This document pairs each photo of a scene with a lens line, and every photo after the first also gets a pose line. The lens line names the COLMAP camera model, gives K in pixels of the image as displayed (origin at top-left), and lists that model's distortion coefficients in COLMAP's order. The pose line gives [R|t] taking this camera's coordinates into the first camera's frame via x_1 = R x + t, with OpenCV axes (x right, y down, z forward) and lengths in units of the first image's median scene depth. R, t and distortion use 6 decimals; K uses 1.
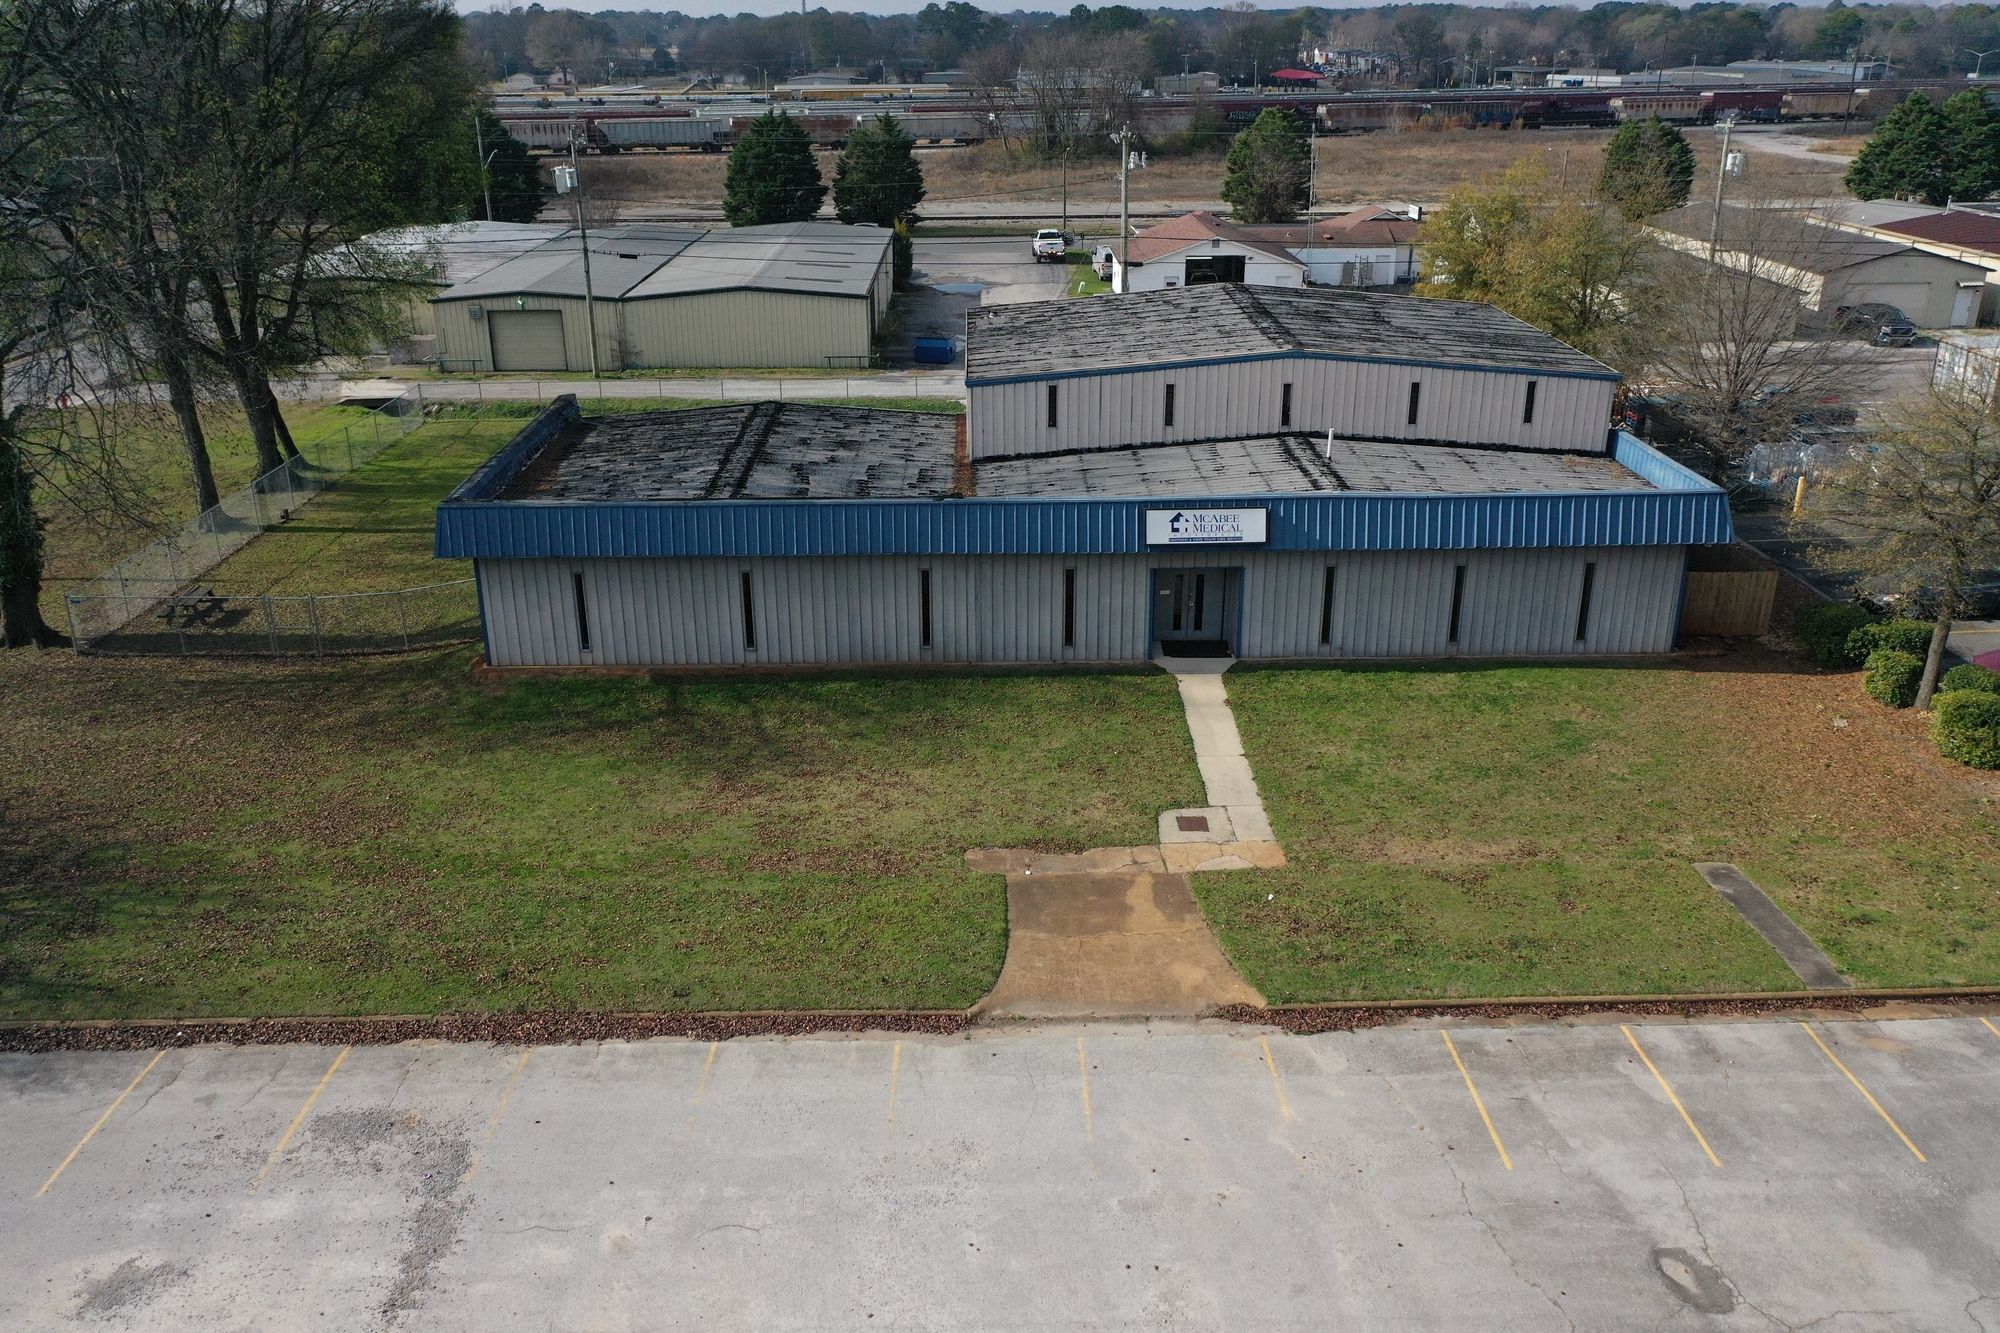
lens RADIAL K [[1583.0, 0, 1004.5], [0, 1583.0, 662.8], [0, 0, 1]] dist [-0.001254, -0.001961]
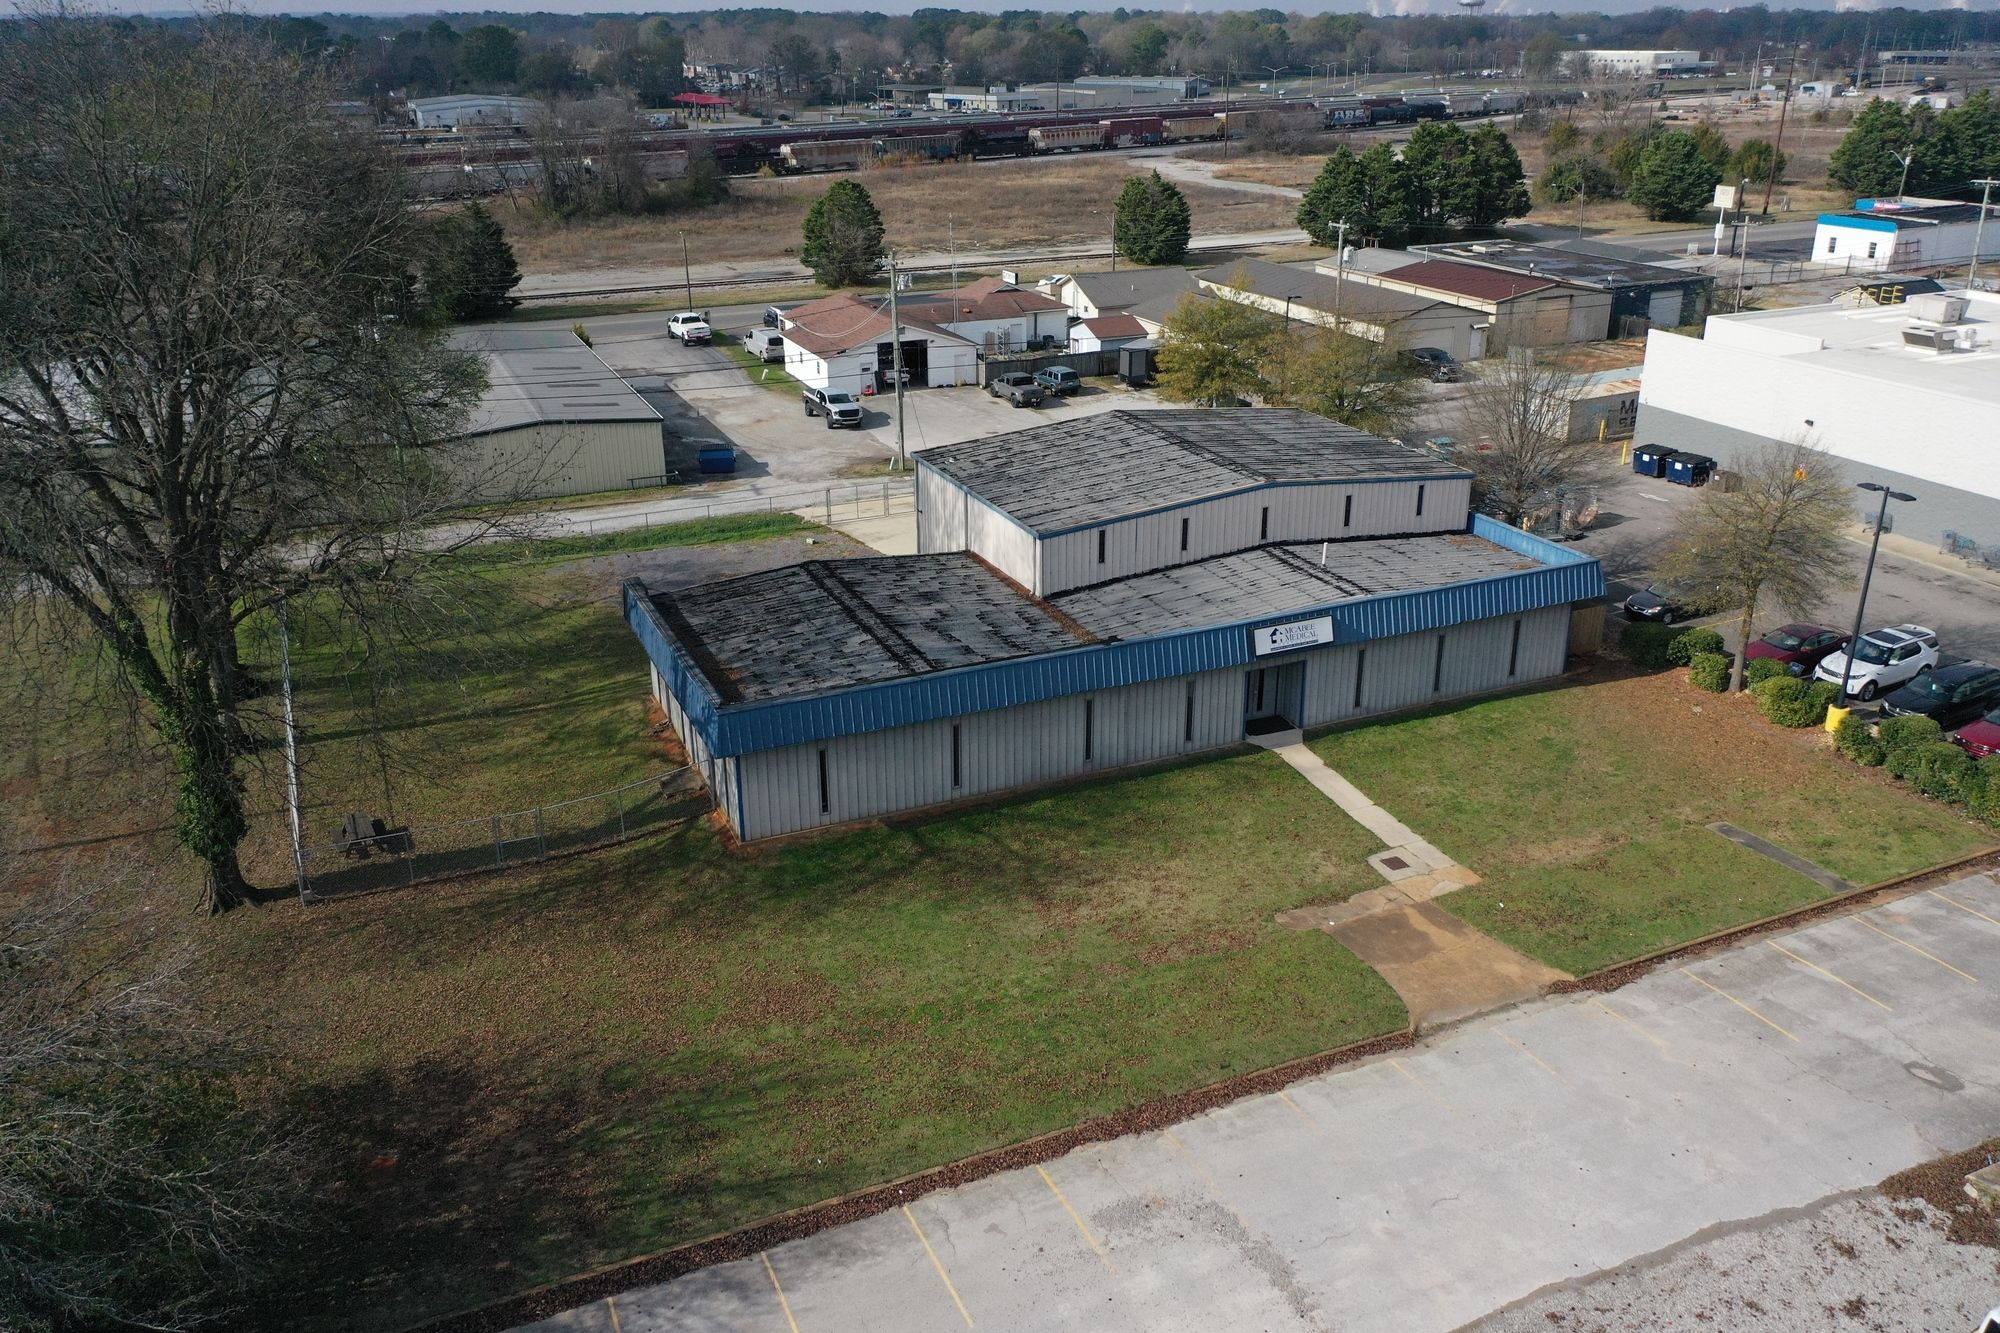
lens RADIAL K [[1583.0, 0, 1008.4], [0, 1583.0, 659.9], [0, 0, 1]] dist [-0.001254, -0.001961]
pose [[0.920910, -0.146343, 0.361259, -0.556372], [0.146260, 0.988857, 0.027735, -0.134545], [-0.361293, 0.027297, 0.932053, -0.134785]]
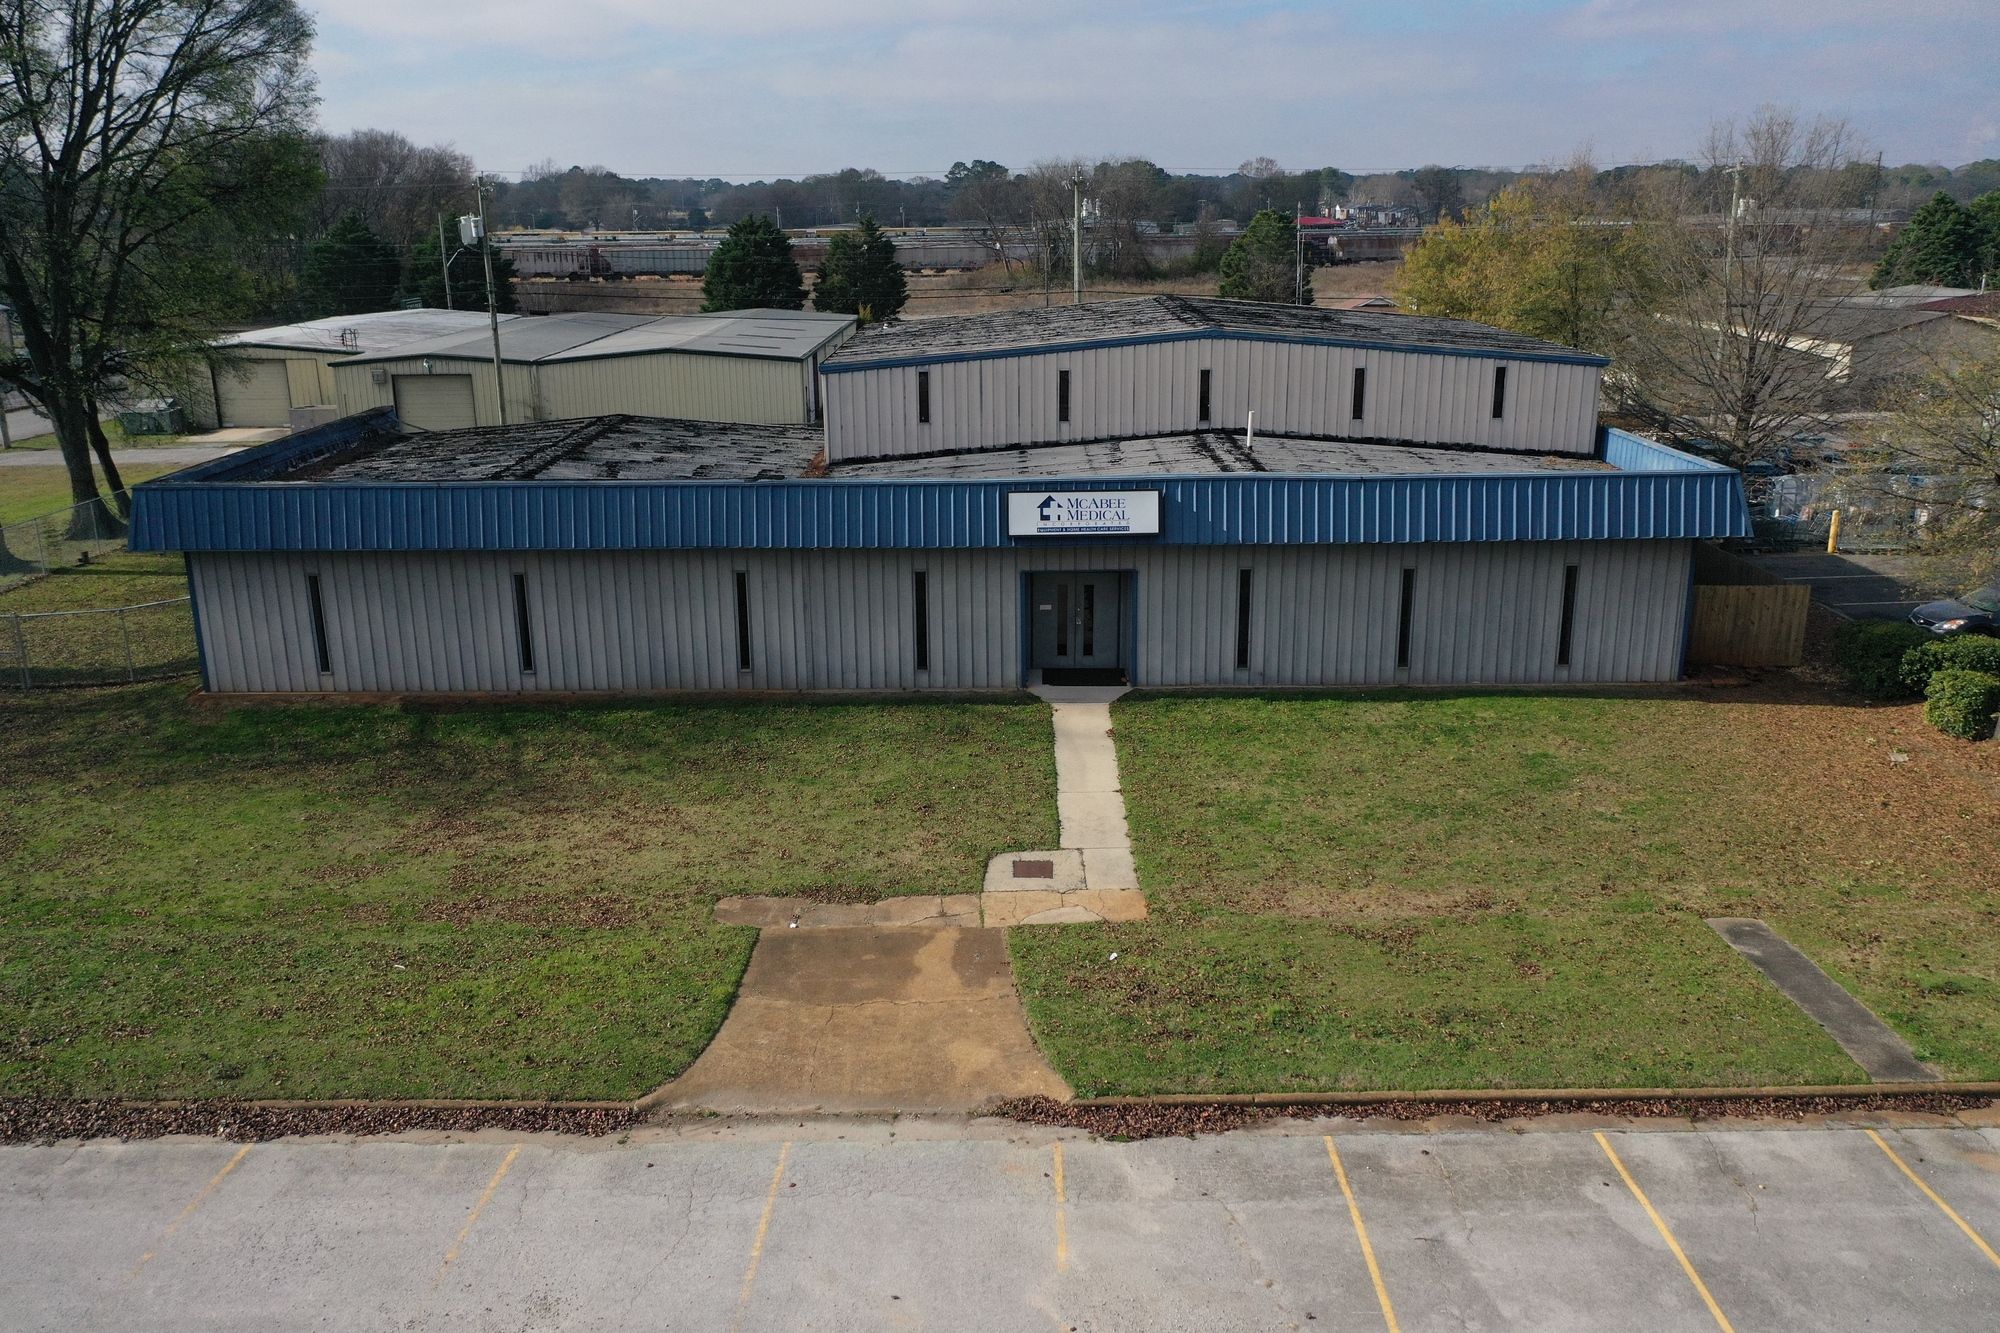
lens RADIAL K [[1583.0, 0, 1003.9], [0, 1583.0, 662.3], [0, 0, 1]] dist [-0.001254, -0.001961]
pose [[0.999752, 0.002478, -0.022136, 0.102839], [-0.004614, 0.995277, -0.096968, 0.065132], [0.021791, 0.097046, 0.995041, 0.206170]]
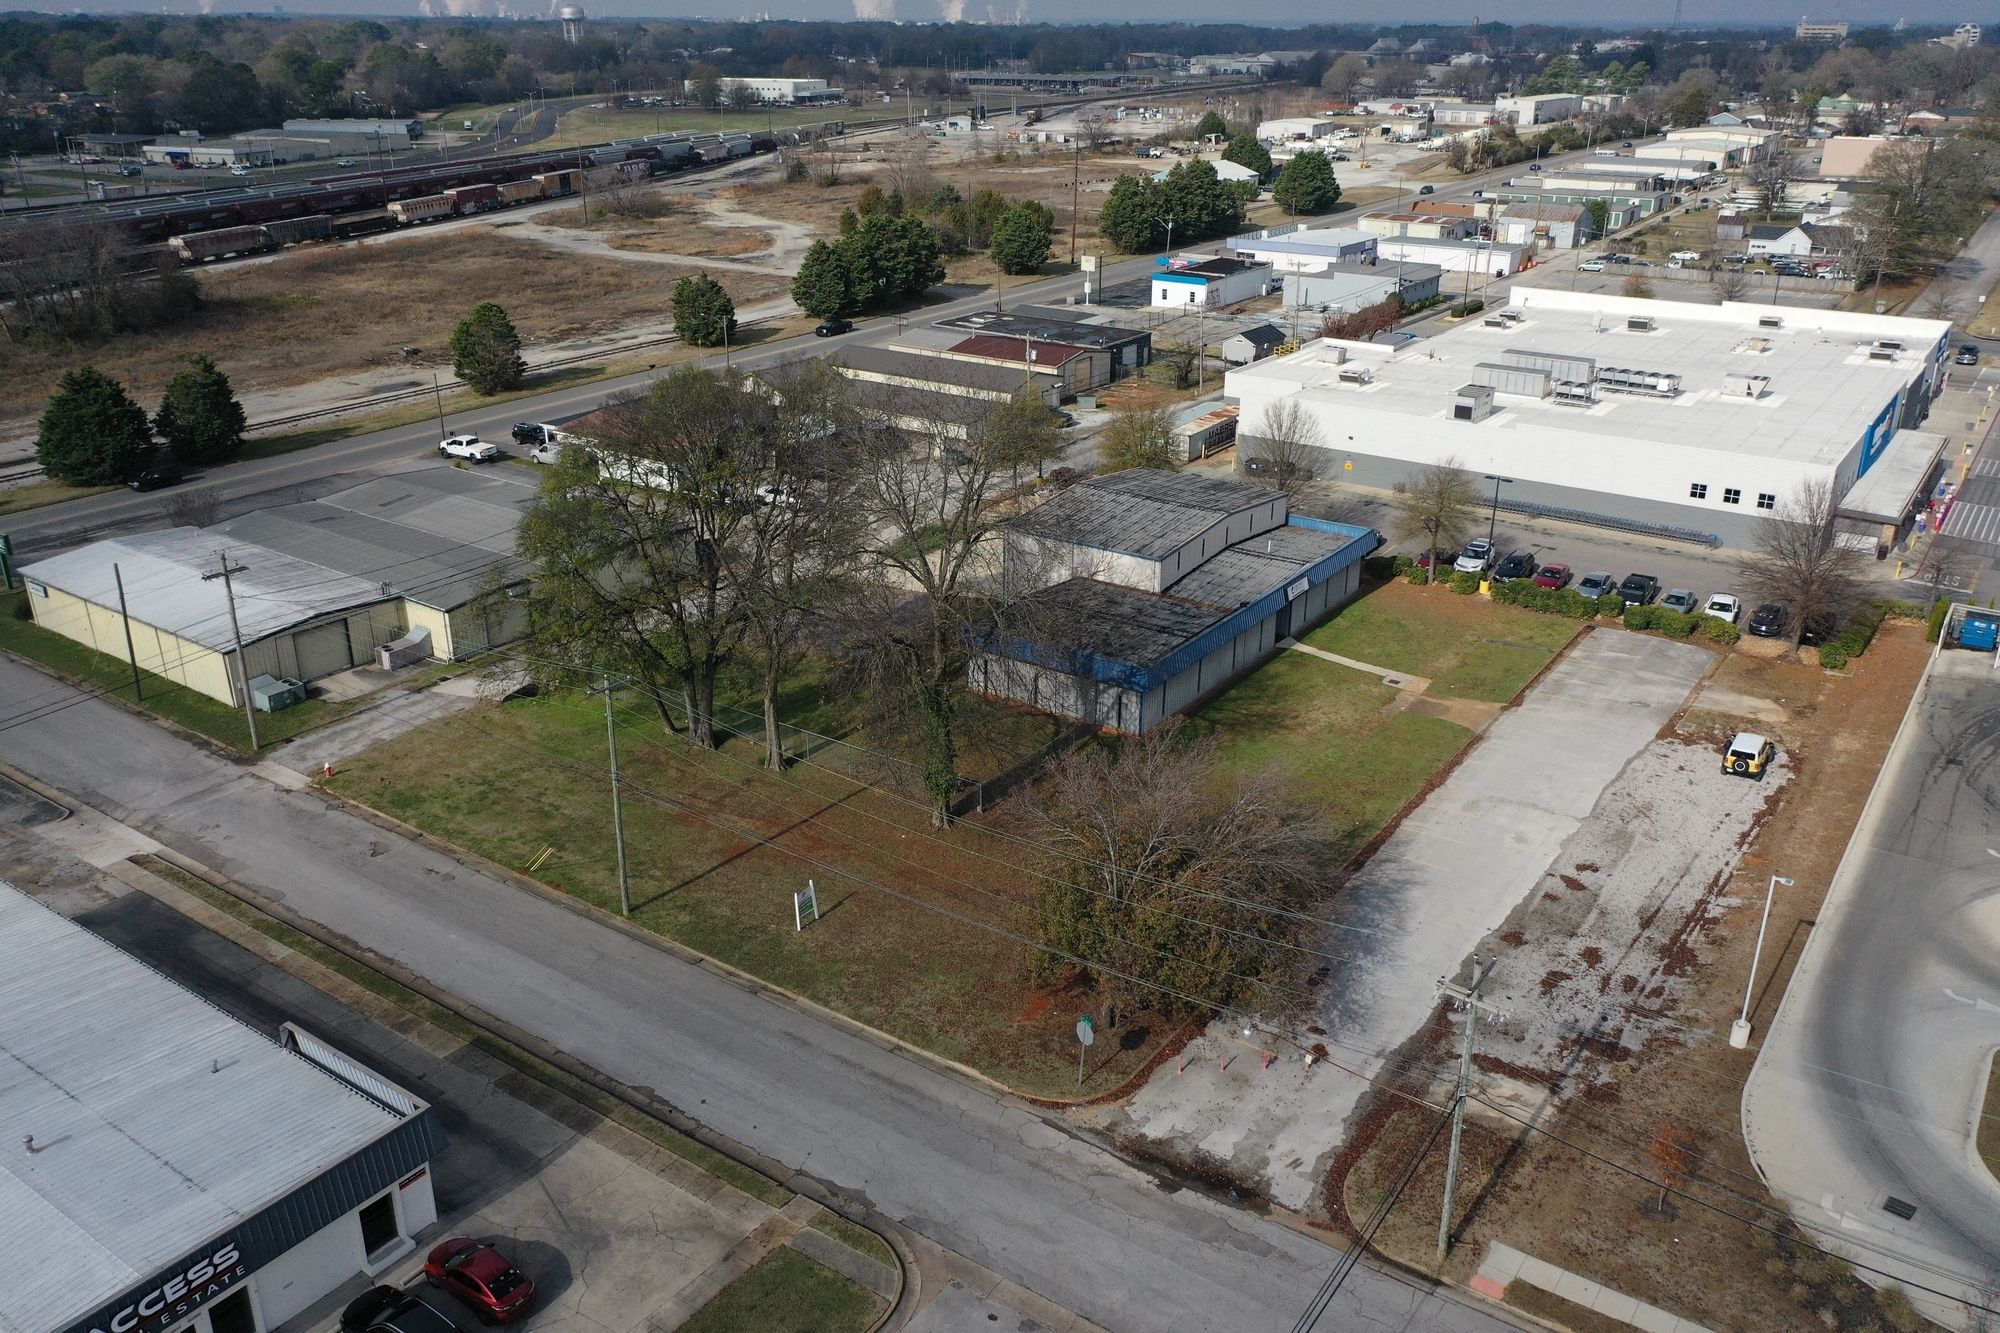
lens RADIAL K [[1583.0, 0, 1014.7], [0, 1583.0, 656.0], [0, 0, 1]] dist [-0.001254, -0.001961]
pose [[0.581619, -0.294774, 0.758174, -2.115166], [0.291729, 0.945621, 0.143858, -0.482994], [-0.759351, 0.137511, 0.635985, -0.286314]]
